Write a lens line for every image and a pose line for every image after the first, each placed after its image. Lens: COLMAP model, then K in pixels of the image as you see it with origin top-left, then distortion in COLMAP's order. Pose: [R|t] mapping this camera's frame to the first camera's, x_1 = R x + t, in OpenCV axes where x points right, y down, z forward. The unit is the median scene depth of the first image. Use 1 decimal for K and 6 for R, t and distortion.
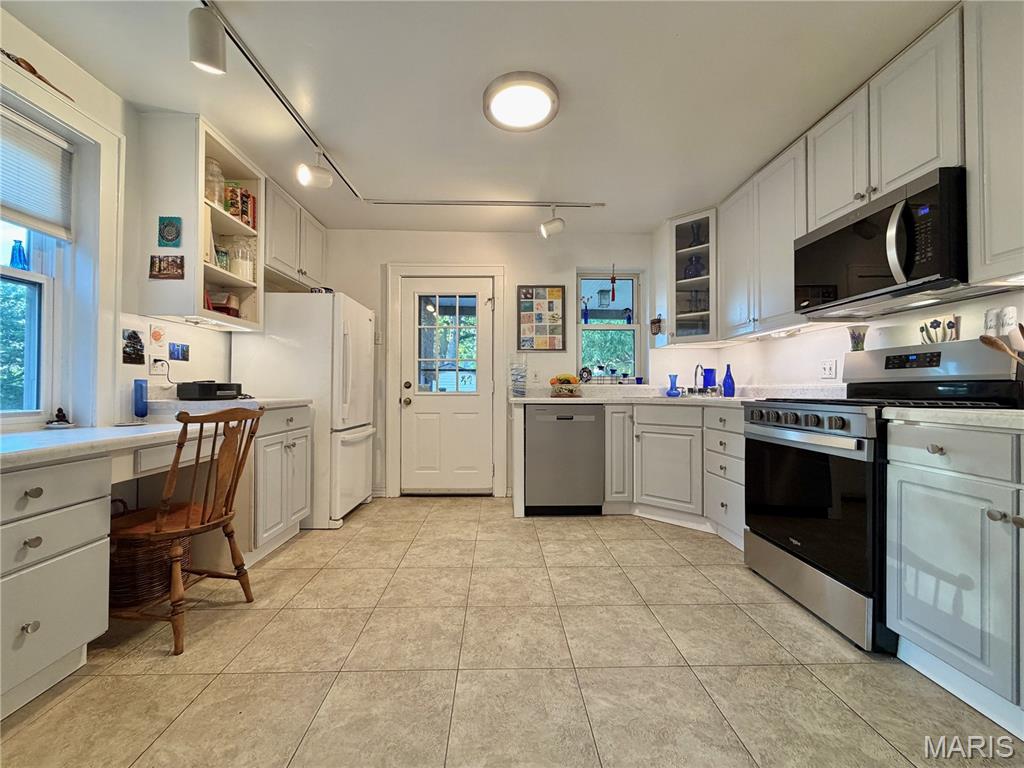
lens RADIAL K [[412.9, 0, 502.9], [0, 412.9, 385.7], [0, 0, 1]] dist [-0.000104, -0.000887]
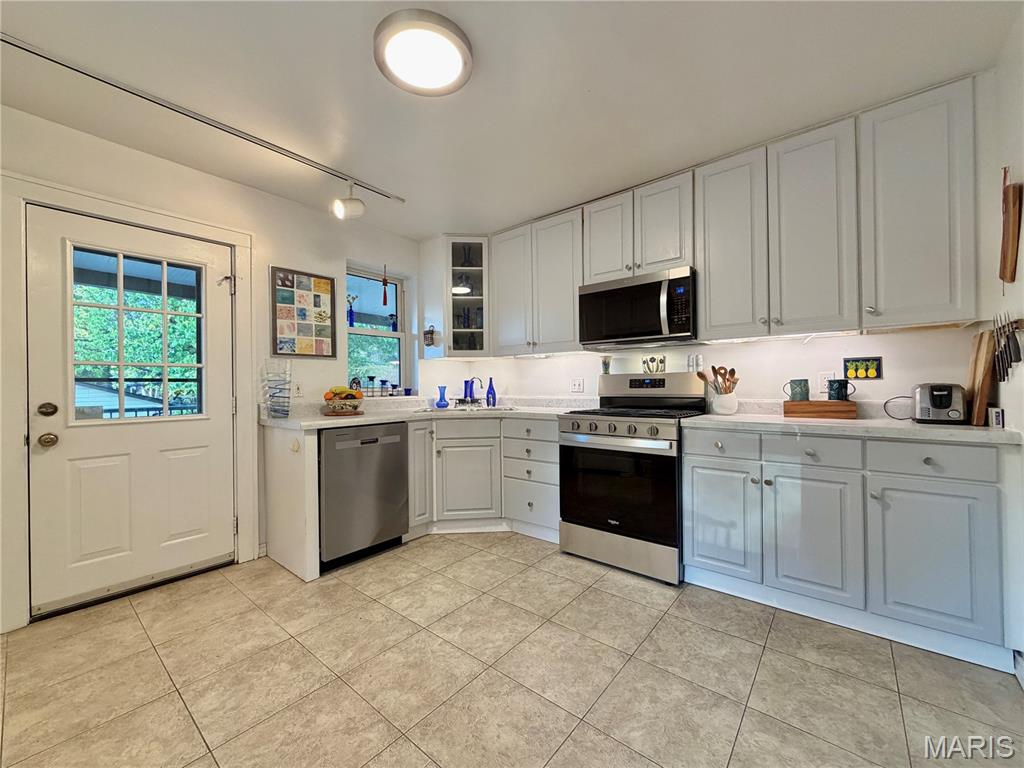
lens RADIAL K [[412.9, 0, 510.3], [0, 412.9, 385.2], [0, 0, 1]] dist [-0.000104, -0.000887]
pose [[0.649389, -0.008271, 0.760411, -0.347897], [0.005381, 0.999966, 0.006282, -0.046290], [-0.760437, 0.000013, 0.649411, 0.278506]]
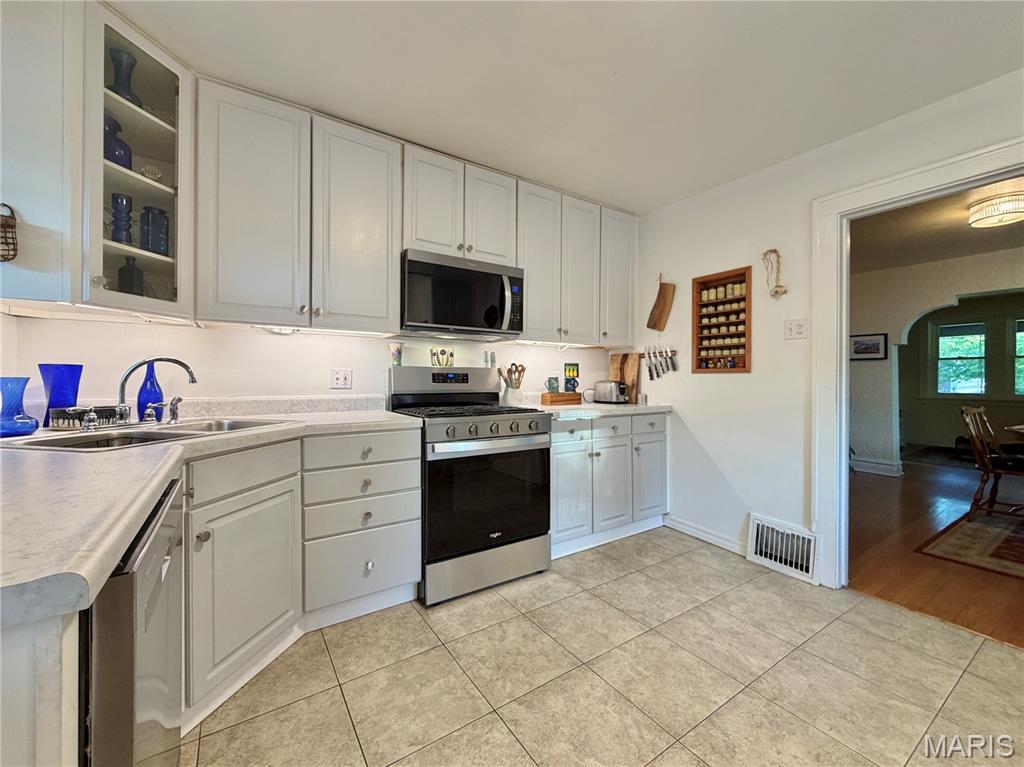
lens RADIAL K [[412.9, 0, 510.2], [0, 412.9, 380.4], [0, 0, 1]] dist [-0.000104, -0.000887]
pose [[-0.540677, -0.004609, 0.841218, -0.198701], [-0.010449, 0.999945, -0.001237, -0.037090], [-0.841166, -0.009459, -0.540695, 1.114743]]
